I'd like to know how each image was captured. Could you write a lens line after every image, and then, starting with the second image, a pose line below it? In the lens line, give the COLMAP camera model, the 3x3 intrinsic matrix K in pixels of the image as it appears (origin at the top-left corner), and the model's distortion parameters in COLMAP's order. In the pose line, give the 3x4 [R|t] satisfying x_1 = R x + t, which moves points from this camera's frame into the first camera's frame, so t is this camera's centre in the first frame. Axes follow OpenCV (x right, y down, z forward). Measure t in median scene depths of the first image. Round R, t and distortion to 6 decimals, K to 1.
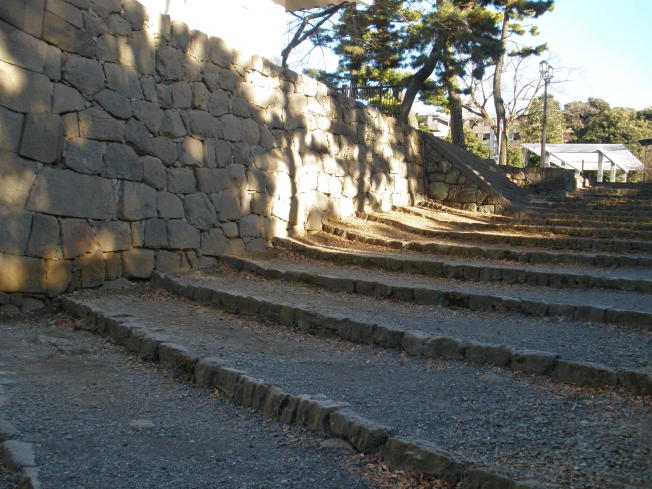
lens RADIAL K [[714.5, 0, 324.6], [0, 714.5, 223.8], [0, 0, 1]] dist [-0.330240, 0.474157]
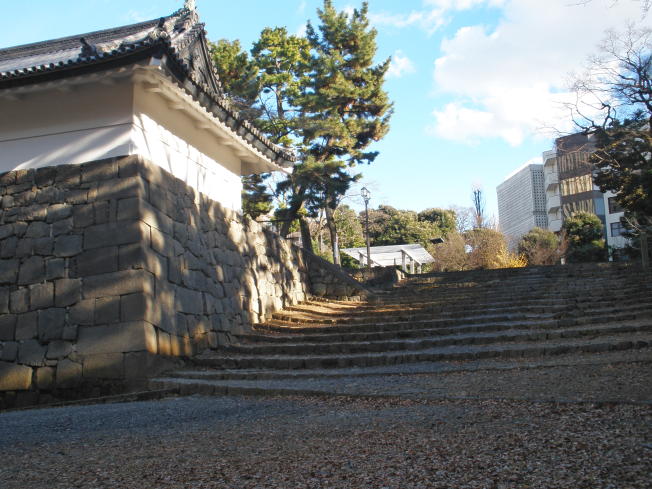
lens RADIAL K [[714.5, 0, 324.6], [0, 714.5, 223.8], [0, 0, 1]] dist [-0.330240, 0.474157]
pose [[0.947340, -0.046646, 0.316815, -0.342413], [0.093005, 0.986768, -0.132816, 0.019076], [-0.306427, 0.155287, 0.939142, -0.480370]]
